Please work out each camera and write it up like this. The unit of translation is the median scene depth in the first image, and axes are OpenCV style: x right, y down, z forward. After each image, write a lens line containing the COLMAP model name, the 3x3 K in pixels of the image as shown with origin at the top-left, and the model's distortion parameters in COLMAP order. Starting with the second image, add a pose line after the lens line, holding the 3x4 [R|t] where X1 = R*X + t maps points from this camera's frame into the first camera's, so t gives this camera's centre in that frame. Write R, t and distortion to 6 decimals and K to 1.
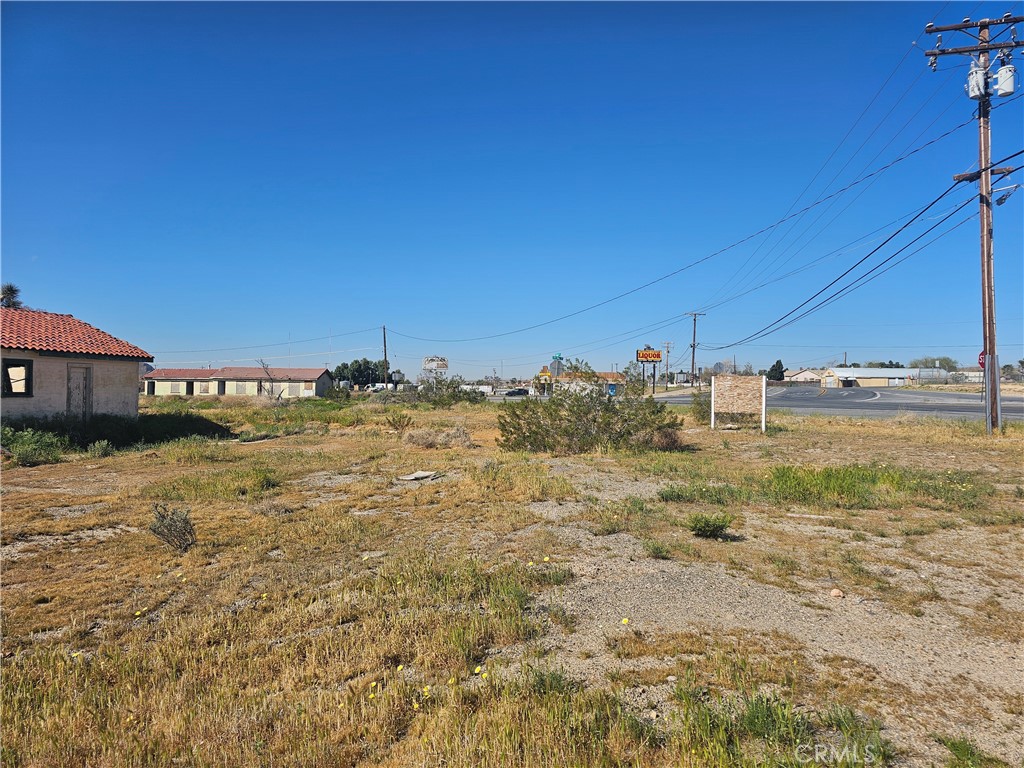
lens RADIAL K [[677.8, 0, 510.2], [0, 677.8, 389.0], [0, 0, 1]] dist [0.060395, -0.043249]
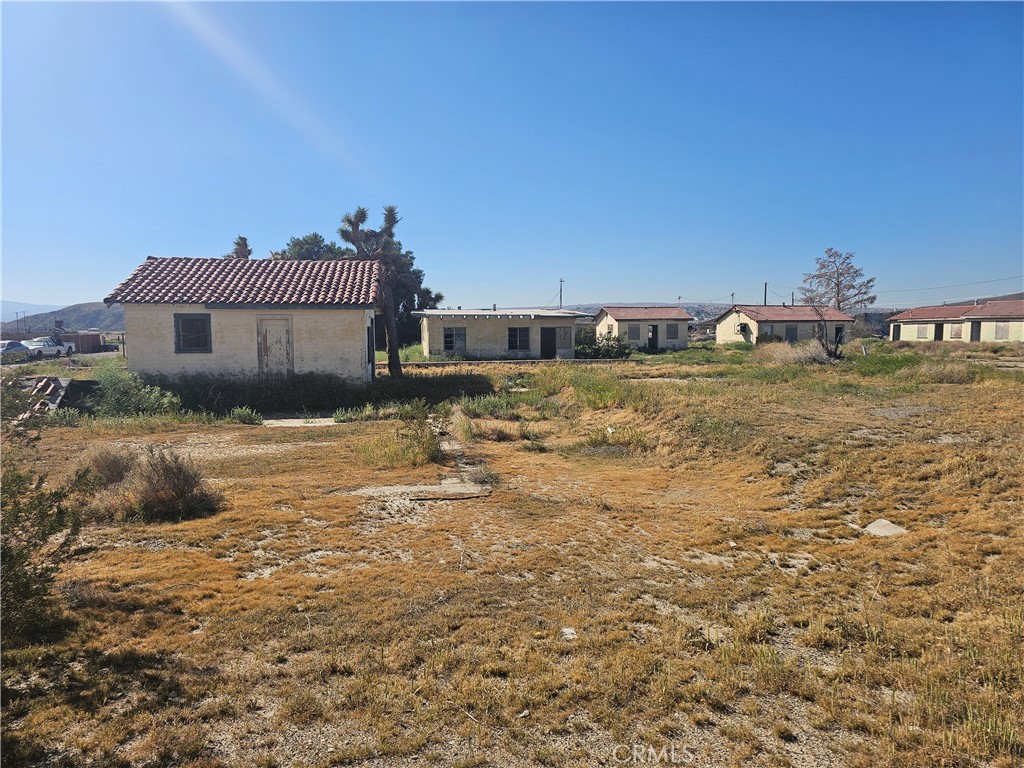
lens RADIAL K [[677.8, 0, 507.1], [0, 677.8, 378.6], [0, 0, 1]] dist [0.060395, -0.043249]
pose [[0.340346, 0.050279, -0.938955, 0.338352], [0.014354, 0.998175, 0.058652, -0.004416], [0.940191, -0.033440, 0.339004, 0.875035]]
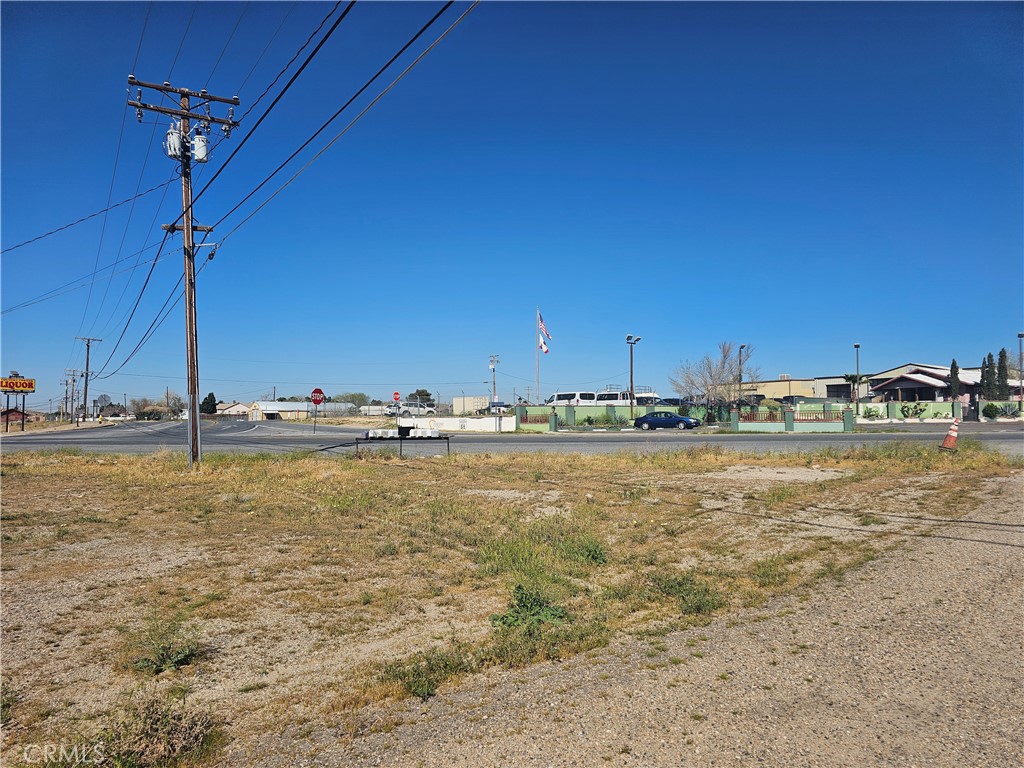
lens RADIAL K [[677.8, 0, 510.8], [0, 677.8, 387.3], [0, 0, 1]] dist [0.060395, -0.043249]
pose [[0.742483, 0.023148, 0.669465, 0.345823], [0.009851, 0.998917, -0.045465, -0.006708], [-0.669792, 0.040352, 0.741451, -0.134847]]
